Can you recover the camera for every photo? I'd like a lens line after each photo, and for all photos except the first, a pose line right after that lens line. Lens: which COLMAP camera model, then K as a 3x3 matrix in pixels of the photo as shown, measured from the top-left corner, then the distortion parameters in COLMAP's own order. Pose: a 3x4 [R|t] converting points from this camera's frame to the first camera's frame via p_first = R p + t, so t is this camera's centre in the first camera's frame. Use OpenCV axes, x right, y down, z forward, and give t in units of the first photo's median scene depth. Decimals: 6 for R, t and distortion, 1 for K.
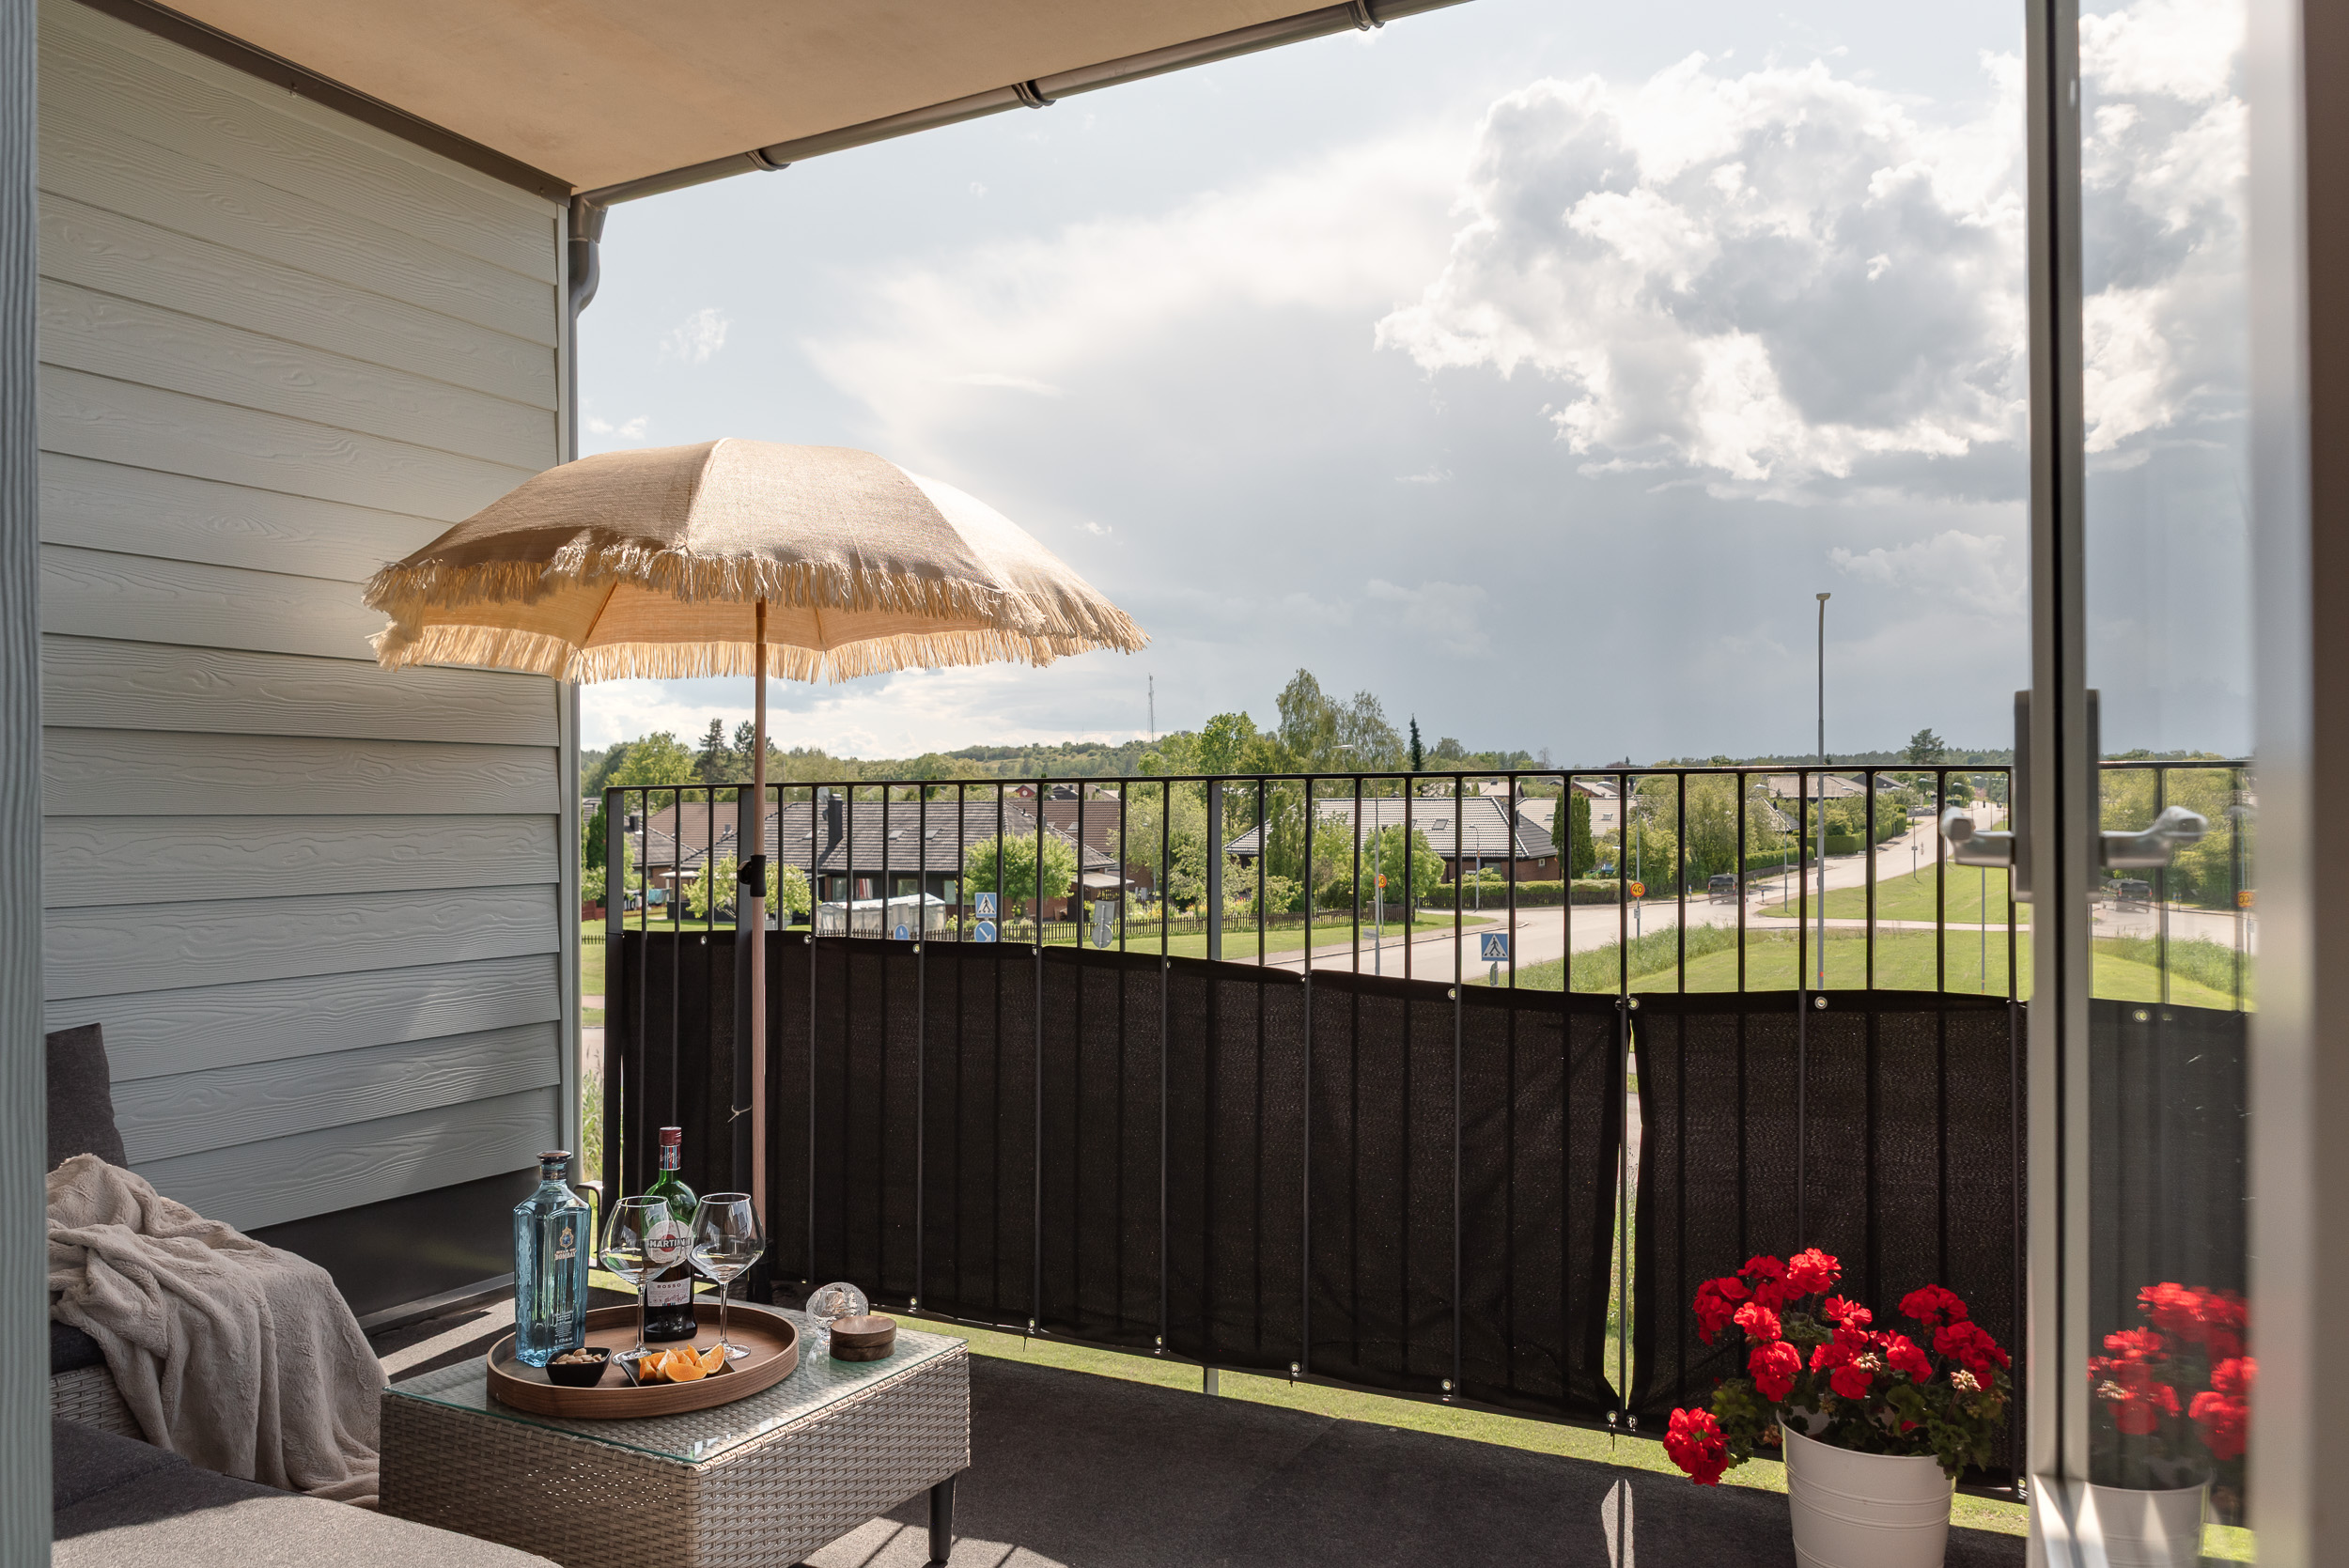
lens RADIAL K [[1679.1, 0, 1174.5], [0, 1679.1, 784.0], [0, 0, 1]] dist [-0.014659, -0.000498]
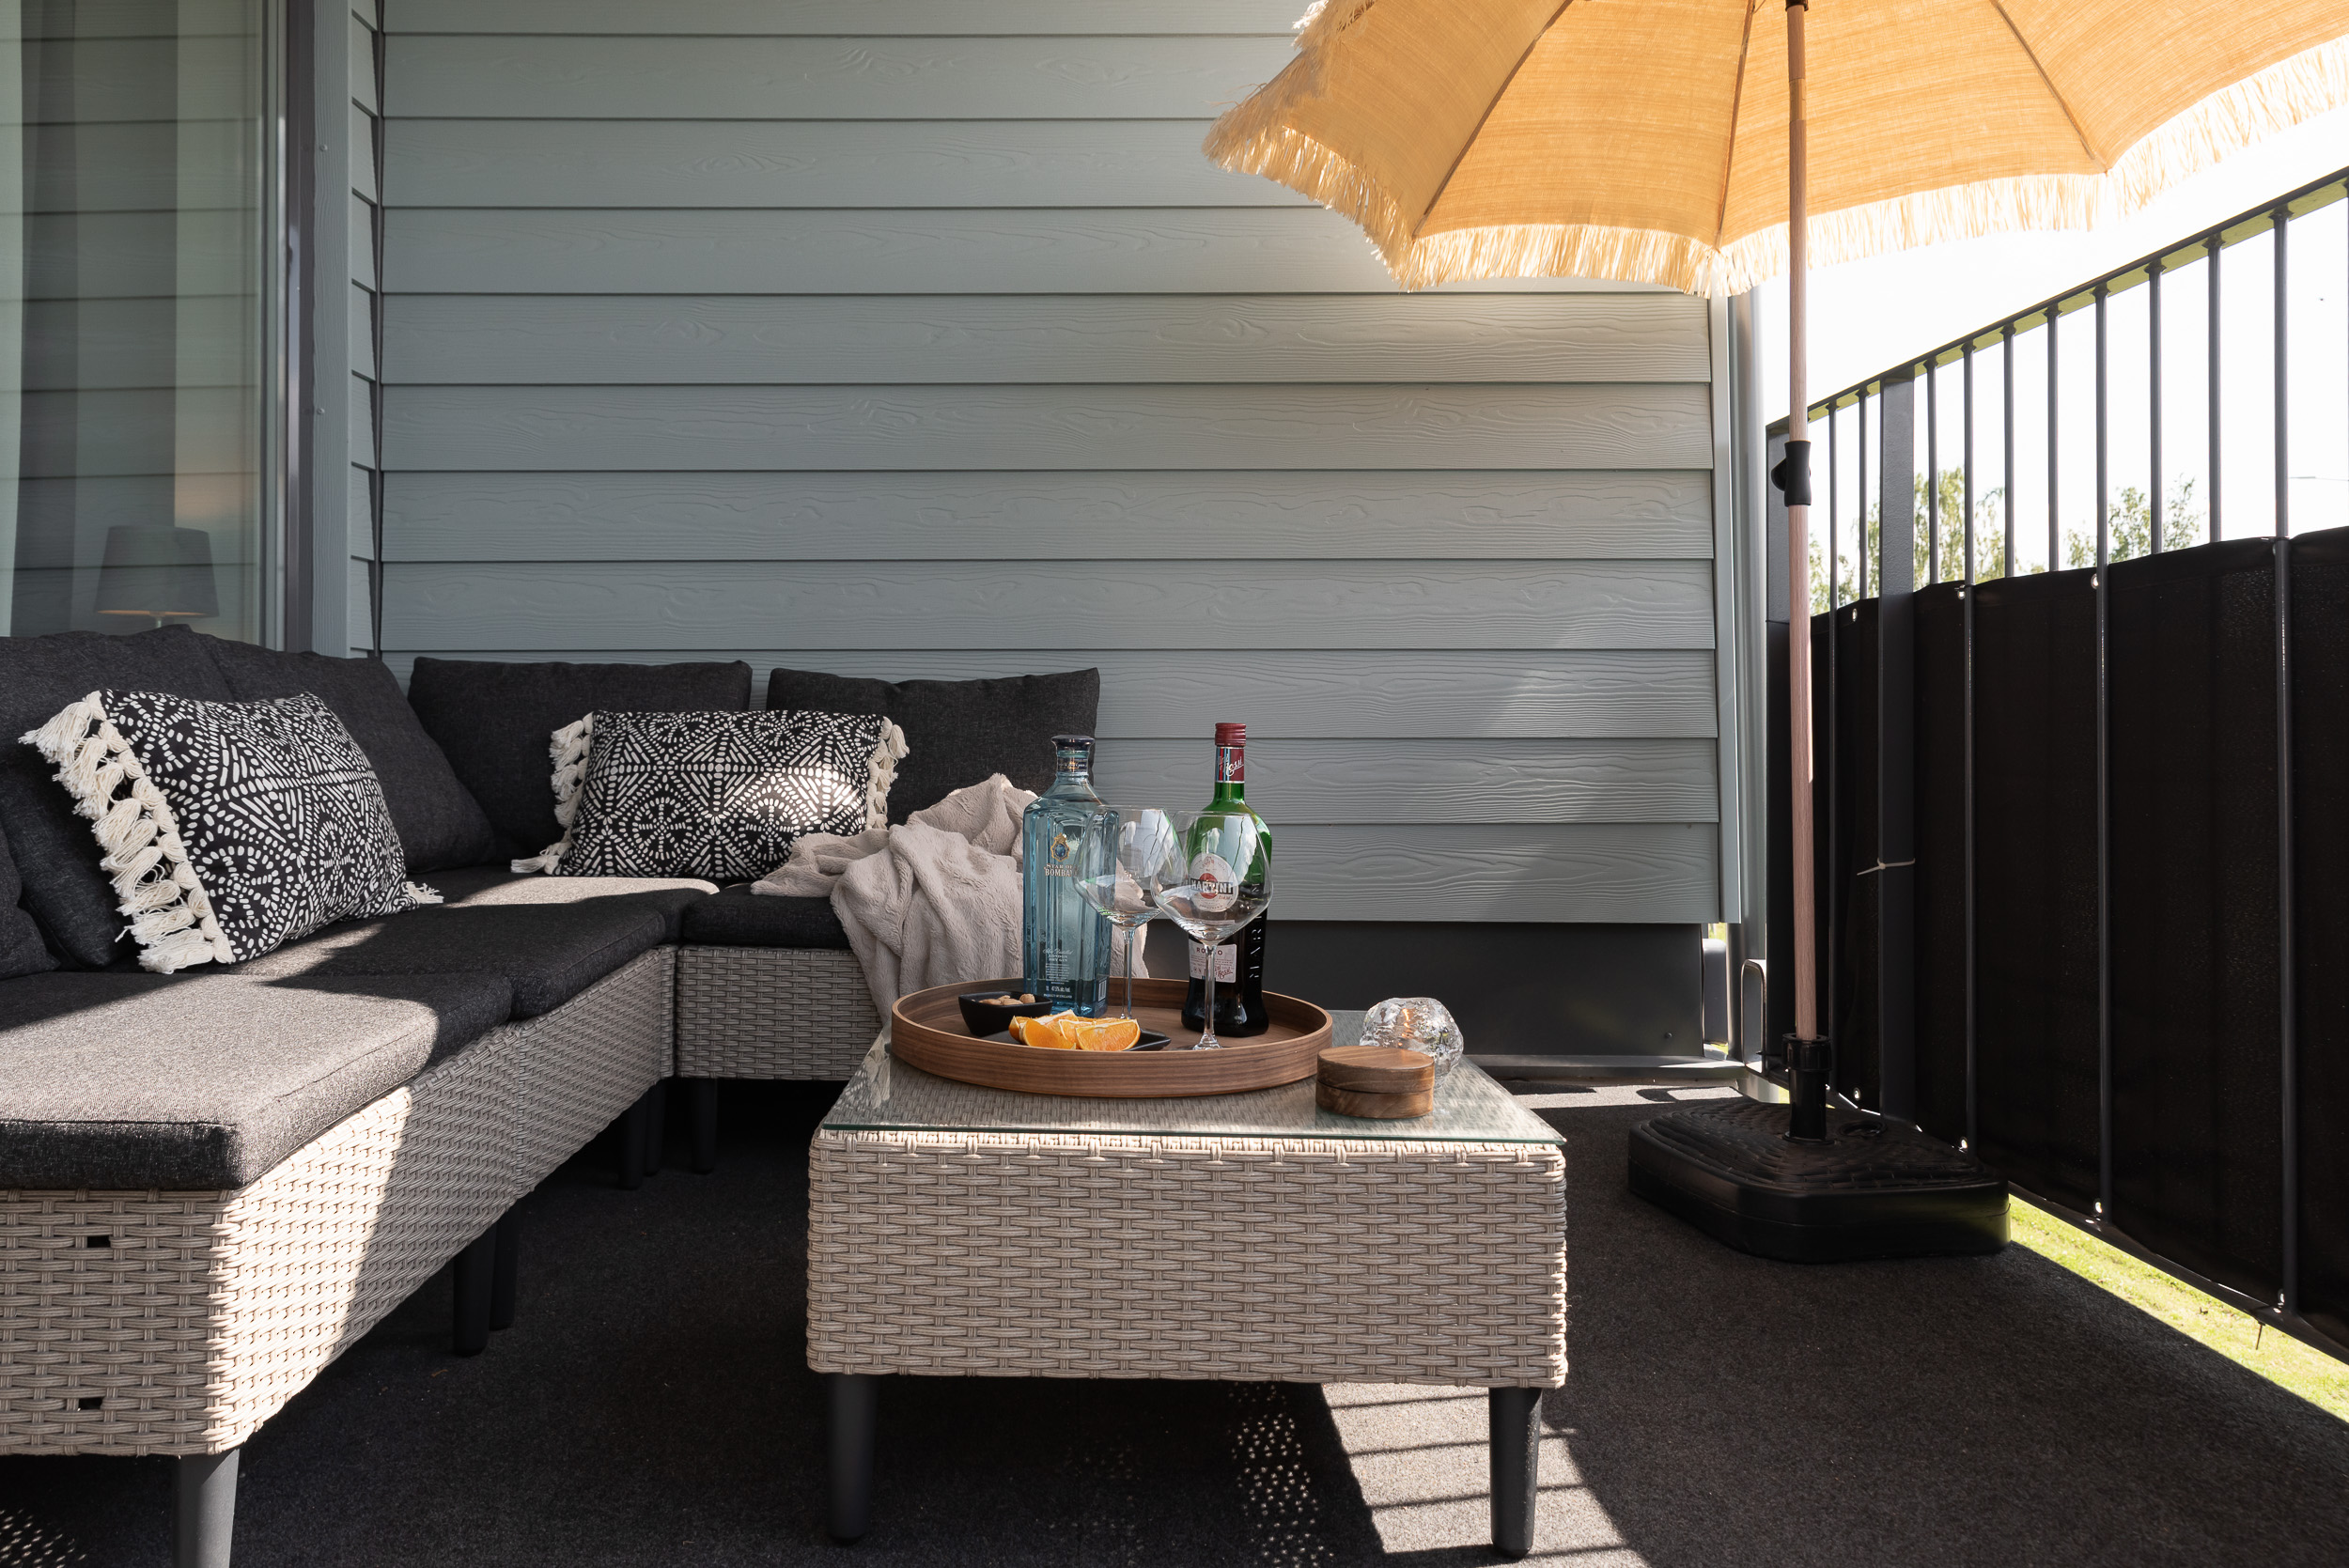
lens RADIAL K [[1644.6, 0, 1087.8], [0, 1644.6, 663.1], [0, 0, 1]] dist [0.031668, -0.039604]
pose [[0.471521, -0.027514, -0.881426, 0.235197], [0.012104, 0.999621, -0.024728, 0.176871], [0.881772, 0.000991, 0.471675, 0.571678]]
